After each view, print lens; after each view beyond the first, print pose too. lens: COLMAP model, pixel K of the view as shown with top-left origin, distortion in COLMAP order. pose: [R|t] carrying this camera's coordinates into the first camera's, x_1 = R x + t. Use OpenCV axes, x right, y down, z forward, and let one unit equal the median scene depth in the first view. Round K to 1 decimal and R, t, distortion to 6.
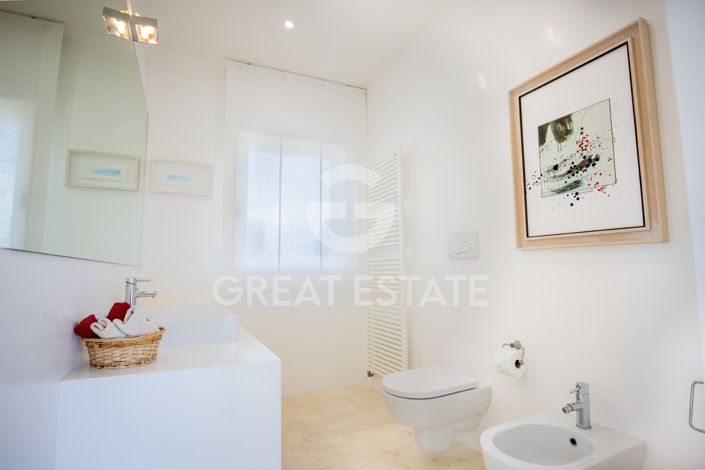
lens RADIAL K [[356.4, 0, 345.6], [0, 356.4, 235.9], [0, 0, 1]] dist [-0.042010, 0.015039]
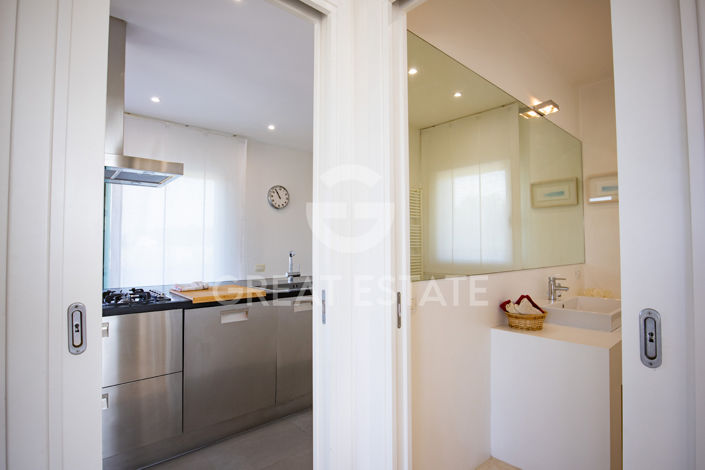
lens RADIAL K [[356.4, 0, 345.6], [0, 356.4, 235.9], [0, 0, 1]] dist [-0.042010, 0.015039]
pose [[0.254262, -0.008124, -0.967101, 0.500605], [0.095836, 0.995255, 0.016836, -0.131275], [0.962375, -0.096964, 0.253834, -0.187784]]
